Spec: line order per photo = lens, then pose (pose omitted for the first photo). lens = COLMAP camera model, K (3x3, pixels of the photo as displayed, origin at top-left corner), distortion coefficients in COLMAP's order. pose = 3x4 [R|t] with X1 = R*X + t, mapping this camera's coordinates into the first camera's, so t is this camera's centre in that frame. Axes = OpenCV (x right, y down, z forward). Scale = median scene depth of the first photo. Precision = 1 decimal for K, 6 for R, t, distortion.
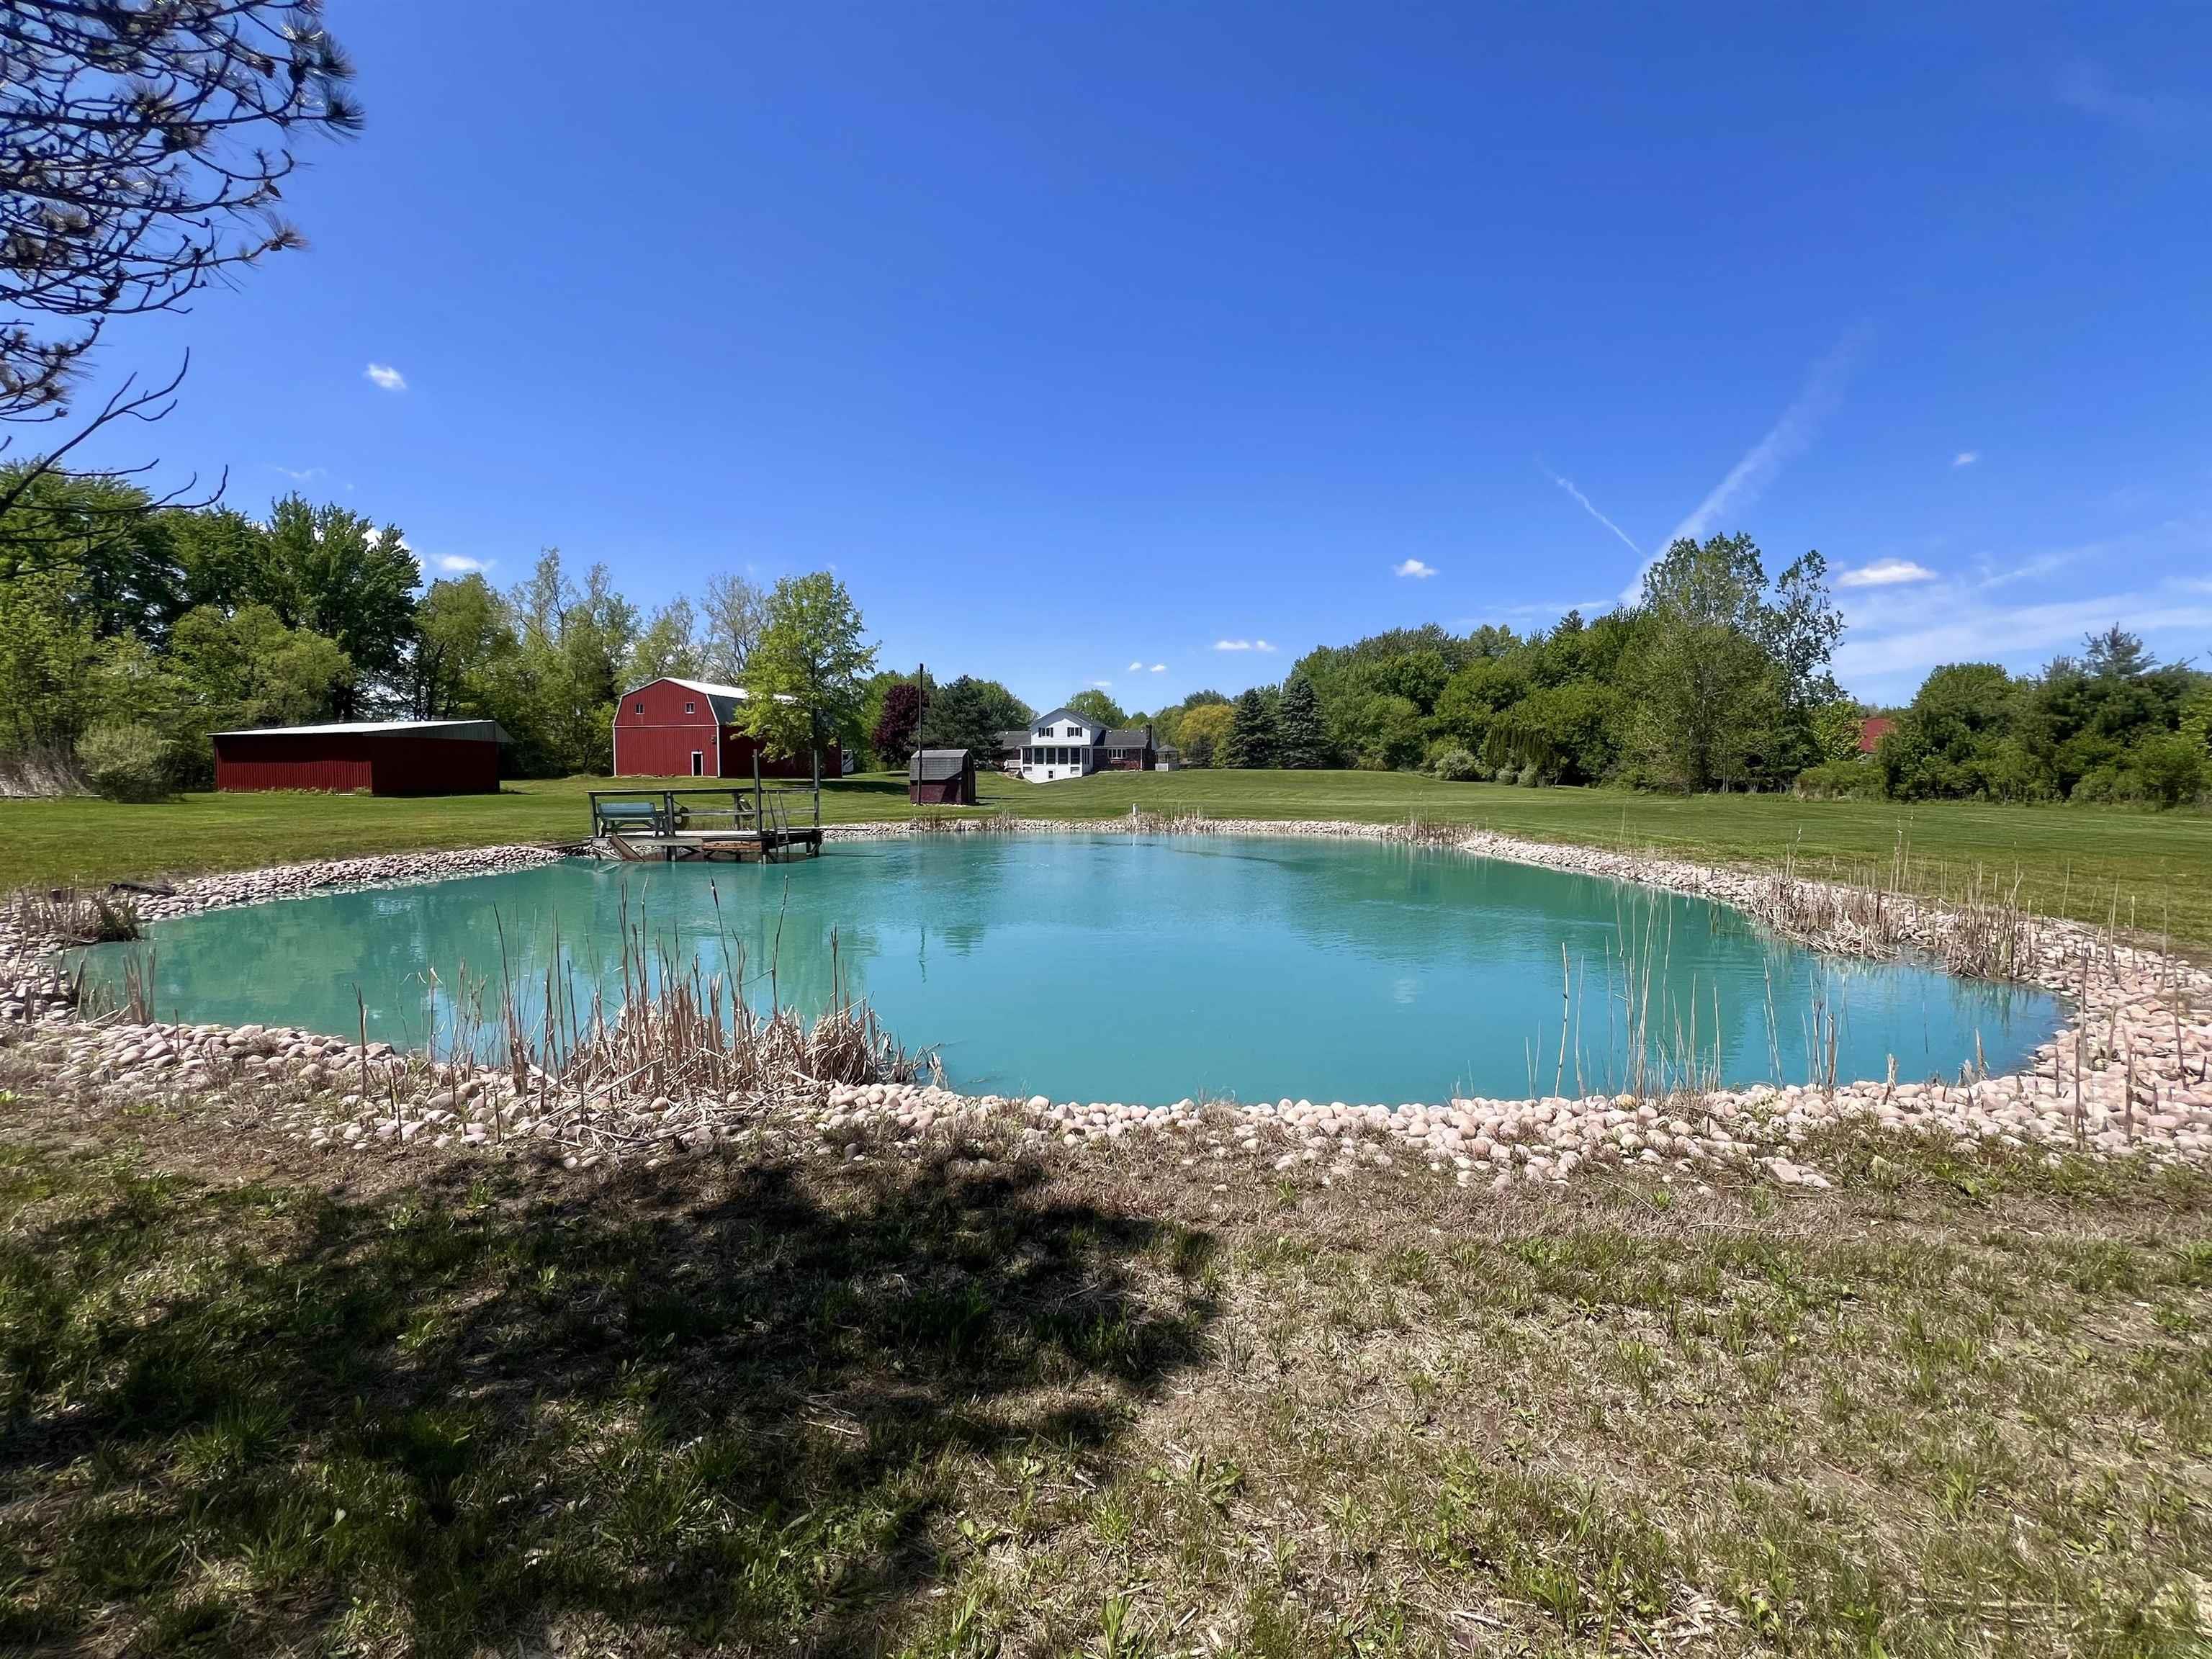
lens RADIAL K [[890.0, 0, 1101.0], [0, 890.0, 840.8], [0, 0, 1]] dist [-0.000472, -0.000411]
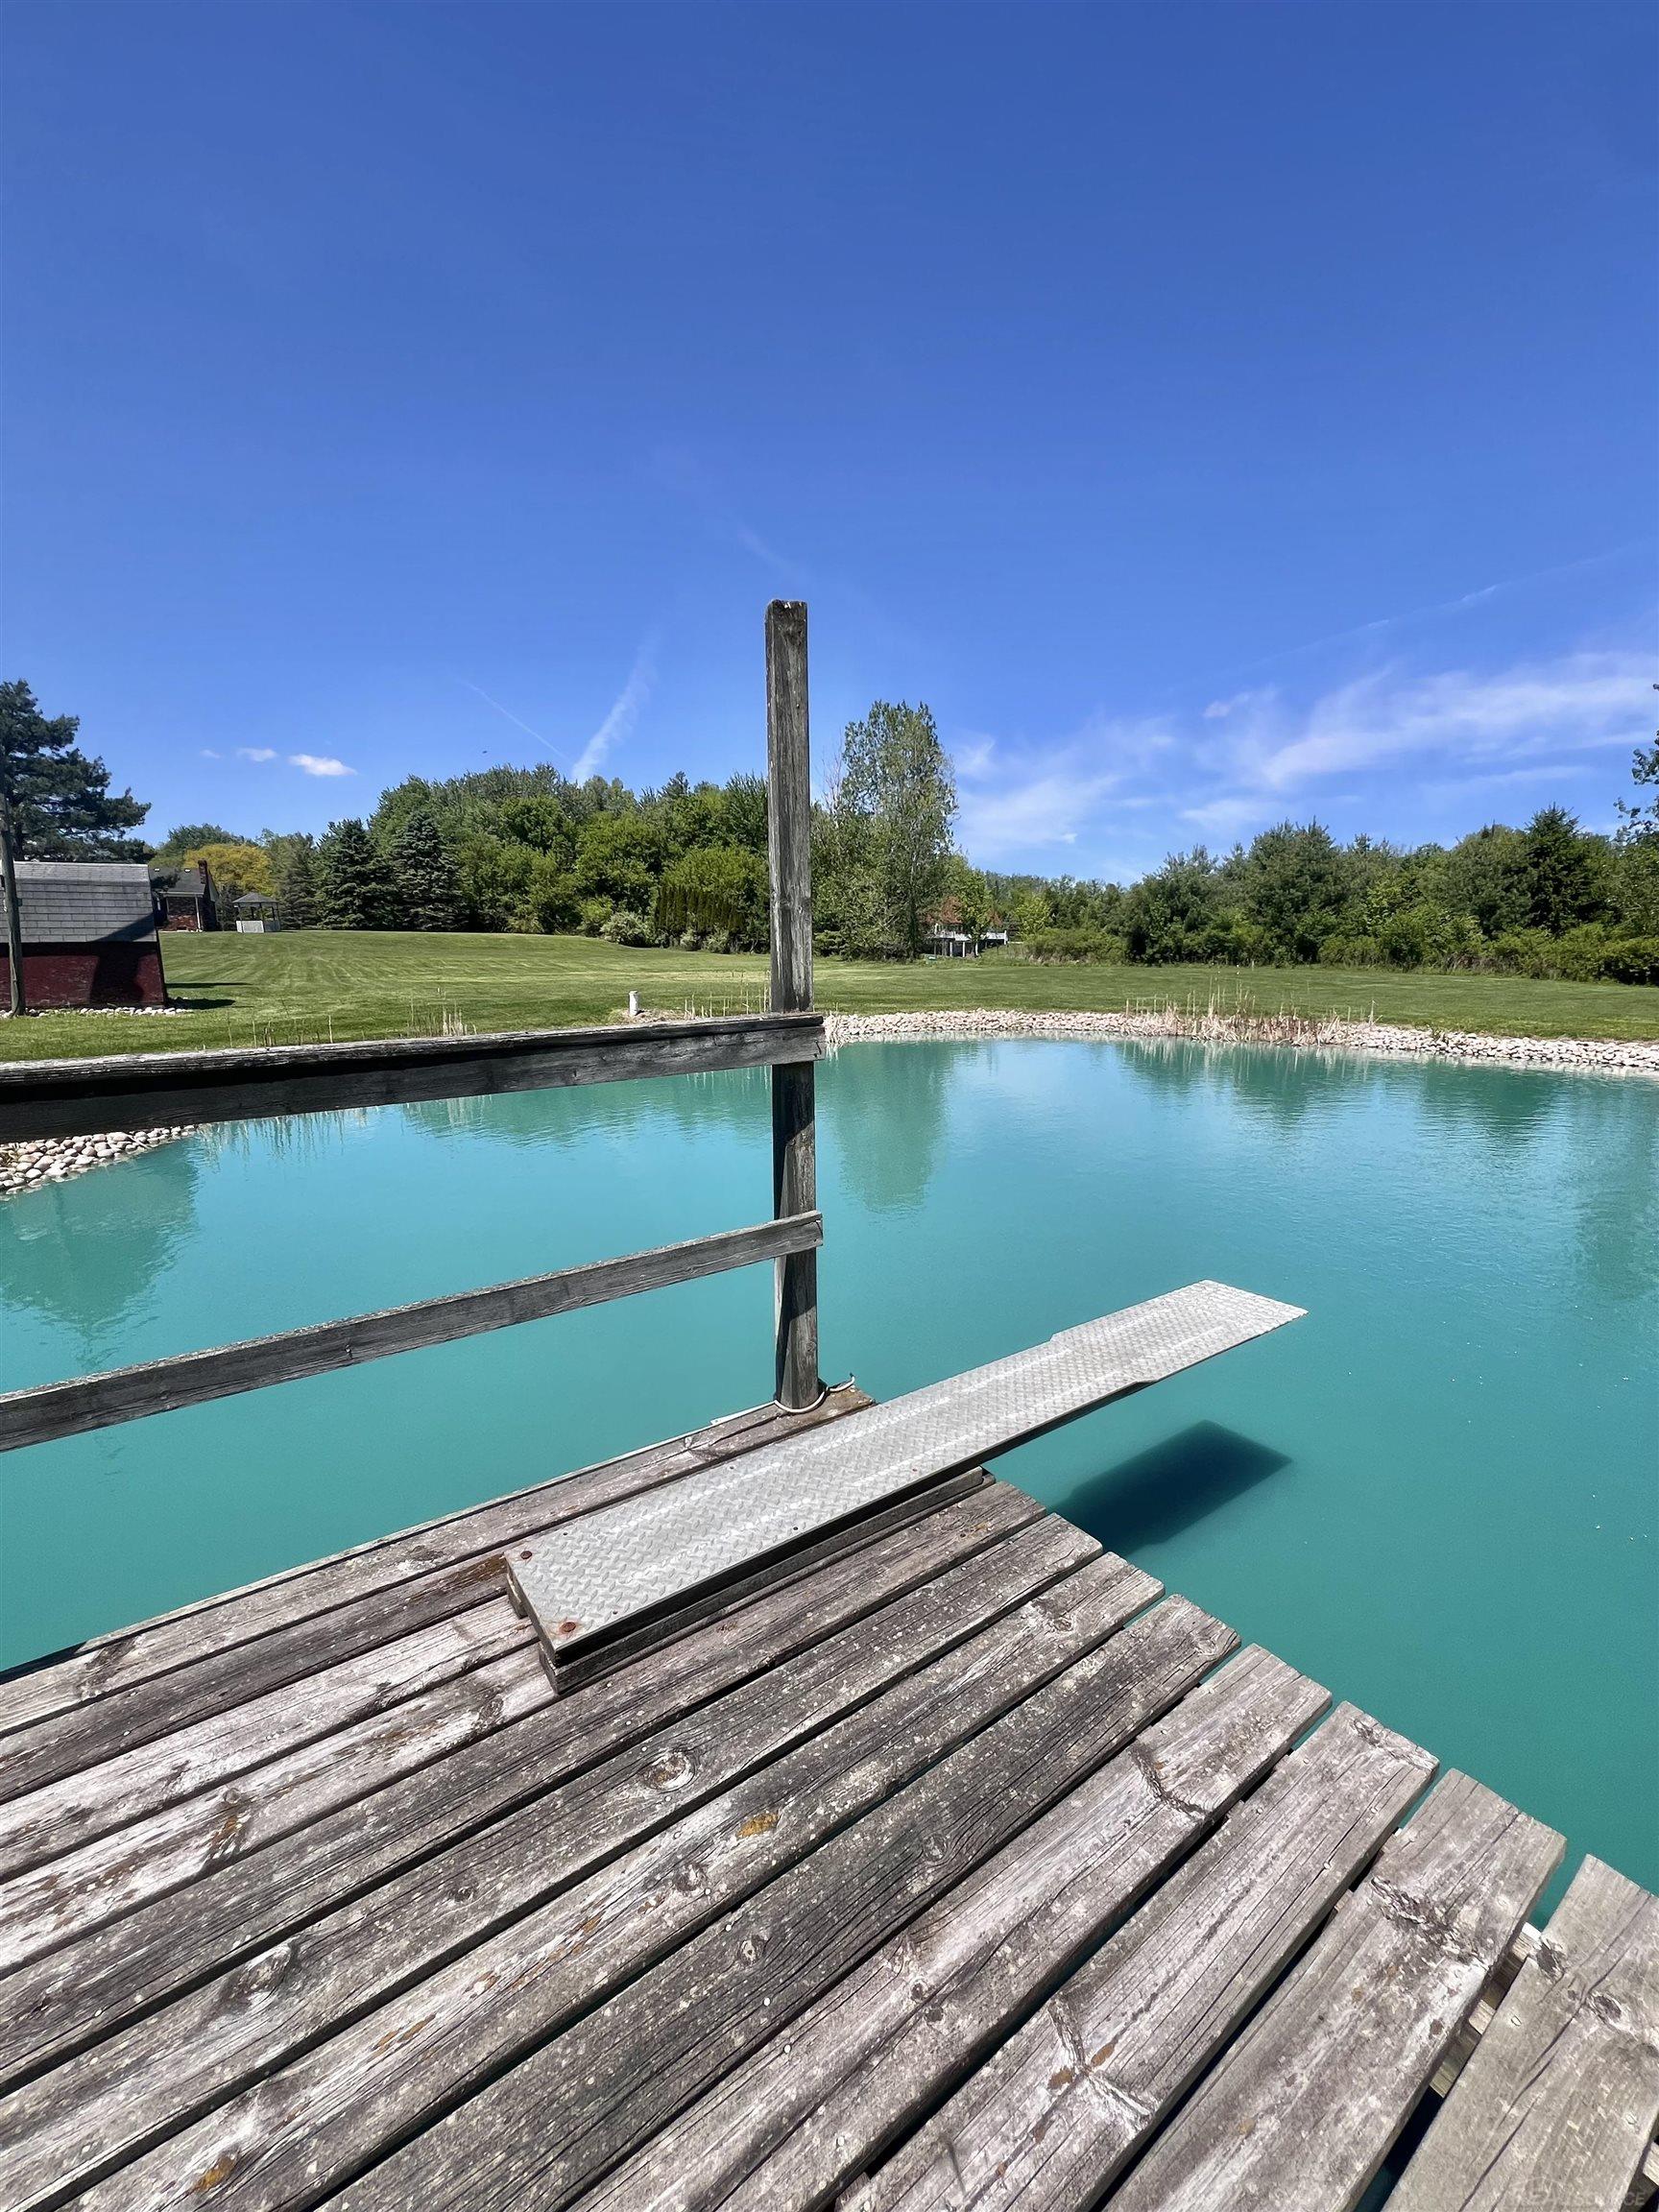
lens RADIAL K [[890.0, 0, 817.2], [0, 890.0, 1106.4], [0, 0, 1]] dist [-0.000472, -0.000411]
pose [[0.721004, -0.121589, 0.682179, -0.091031], [0.046380, 0.990745, 0.127567, -0.012646], [-0.691377, -0.060336, 0.719971, 0.194448]]
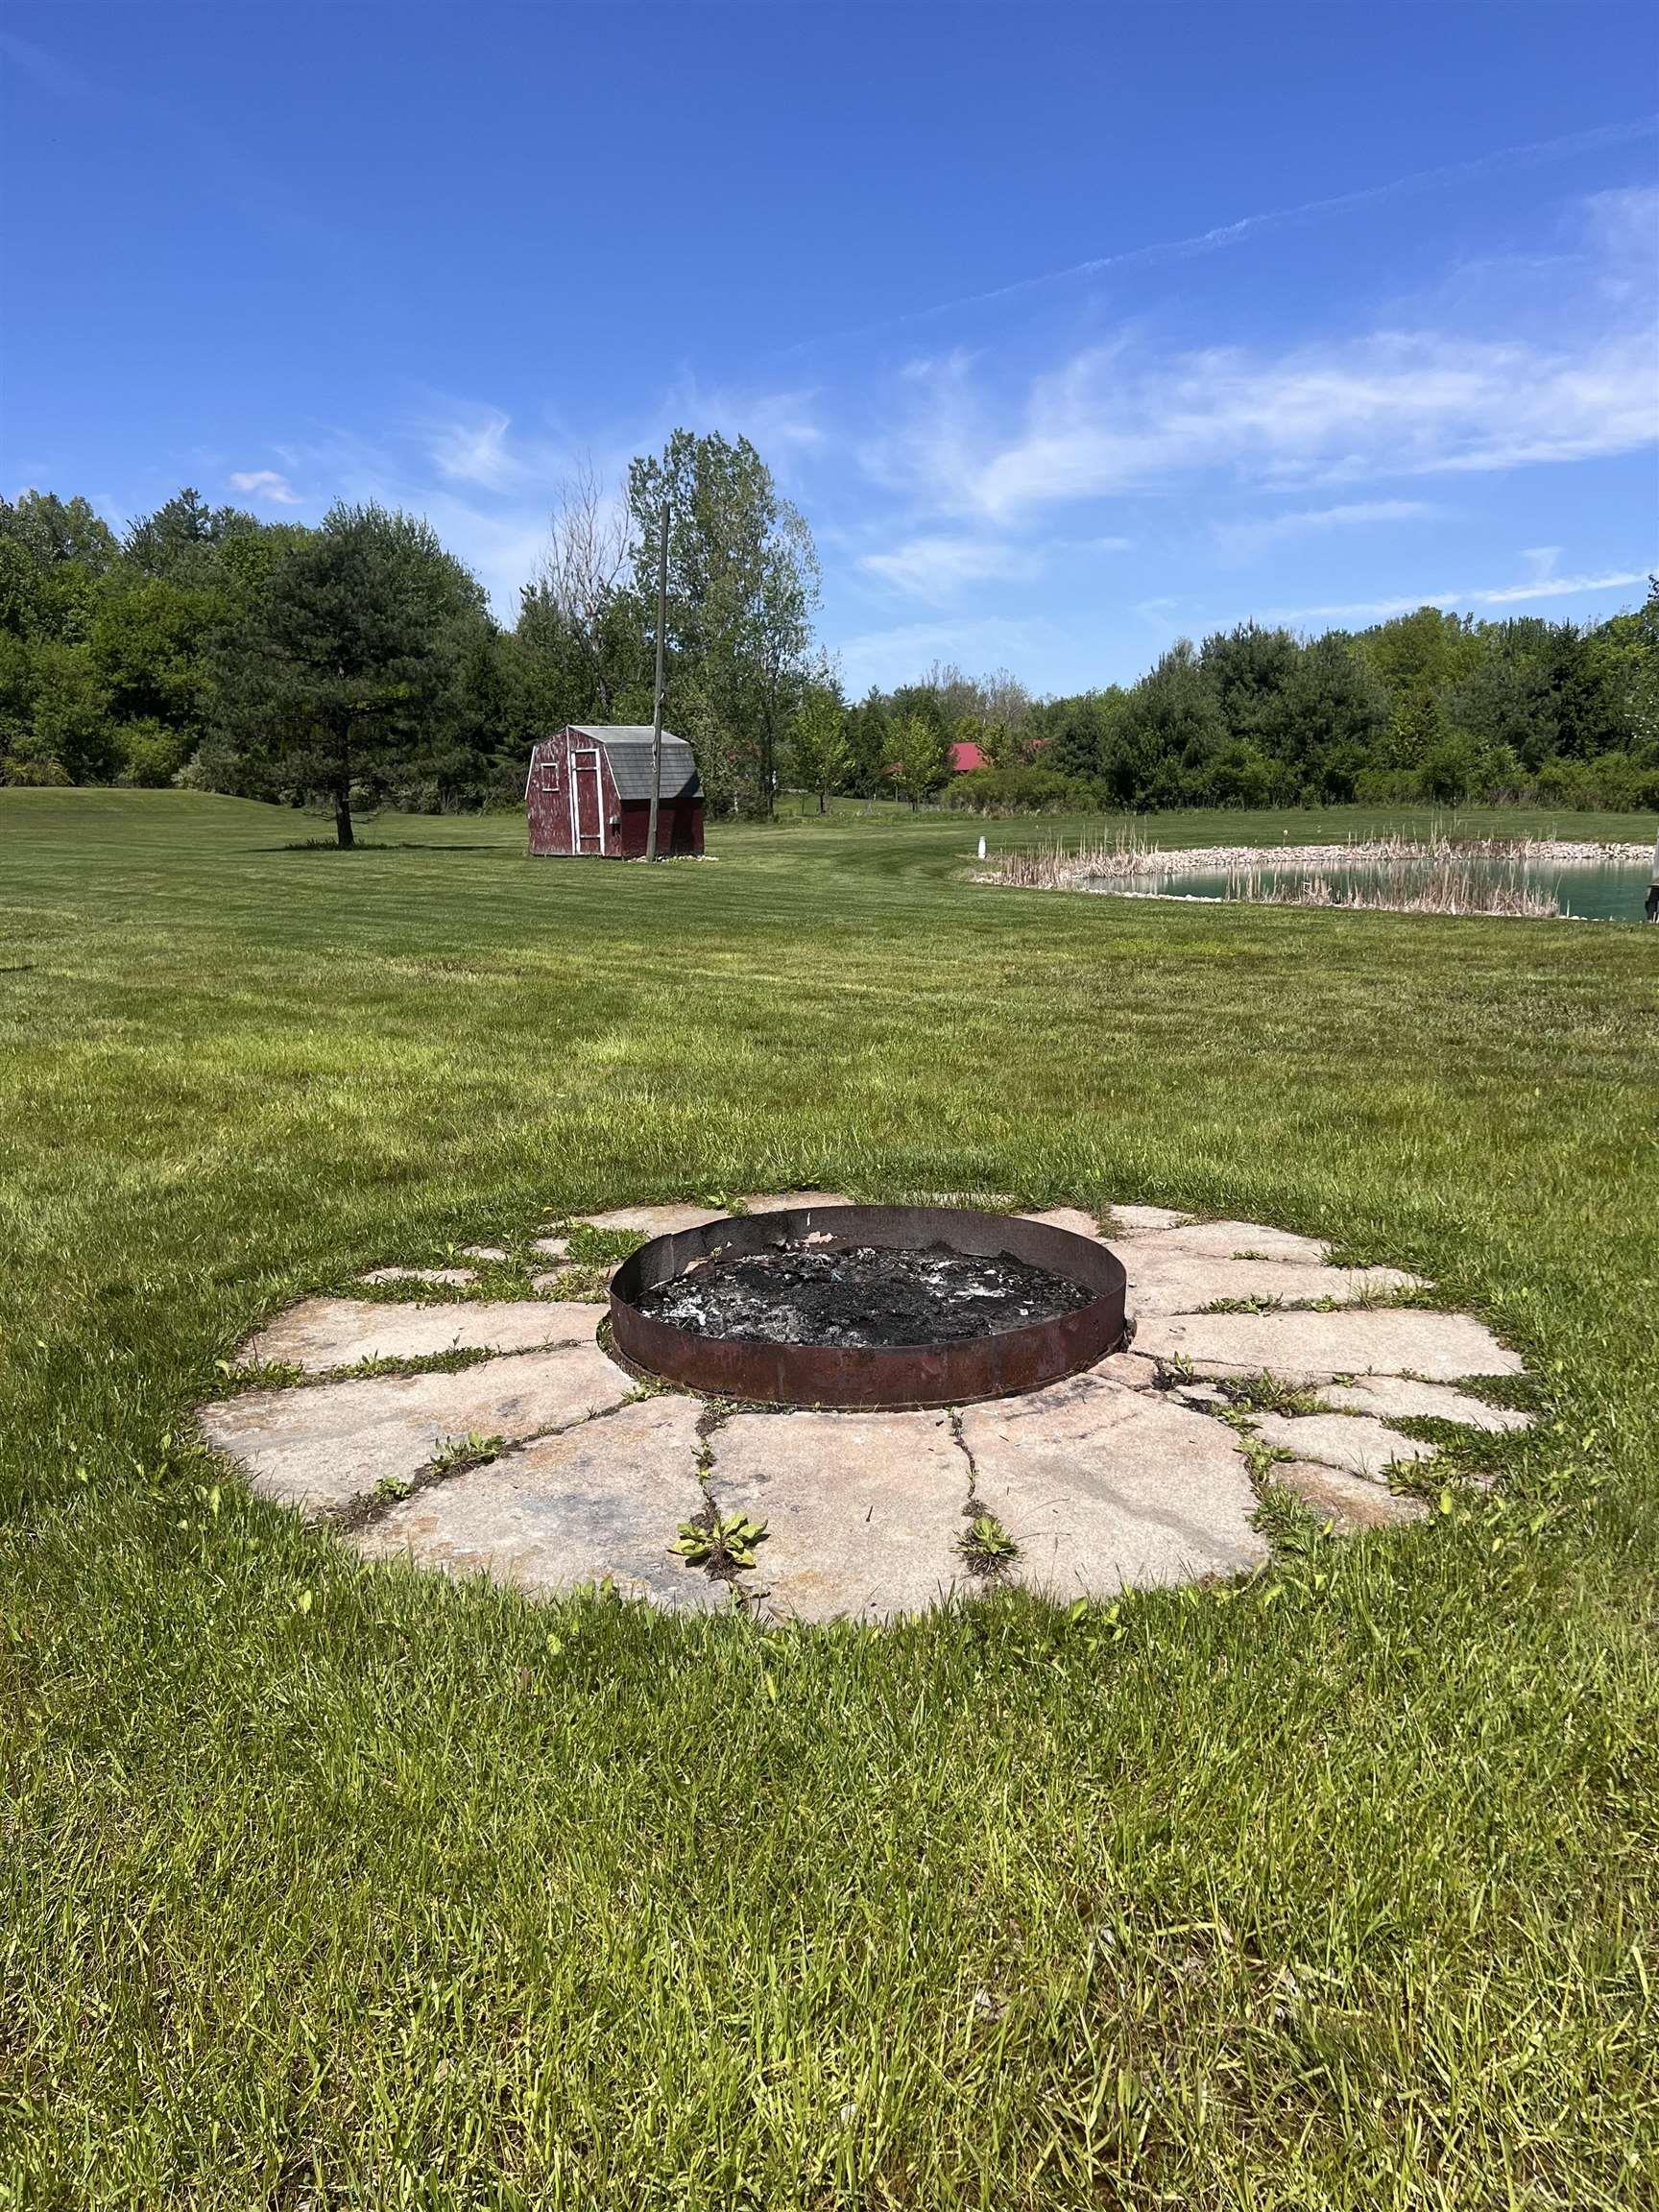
lens RADIAL K [[1635.4, 0, 836.8], [0, 1635.4, 1098.9], [0, 0, 1]] dist [0.033458, -0.012283]
pose [[0.432944, -0.173577, 0.884551, -0.319740], [0.082176, 0.984799, 0.153028, -0.015897], [-0.897667, 0.006436, 0.440627, 0.232757]]
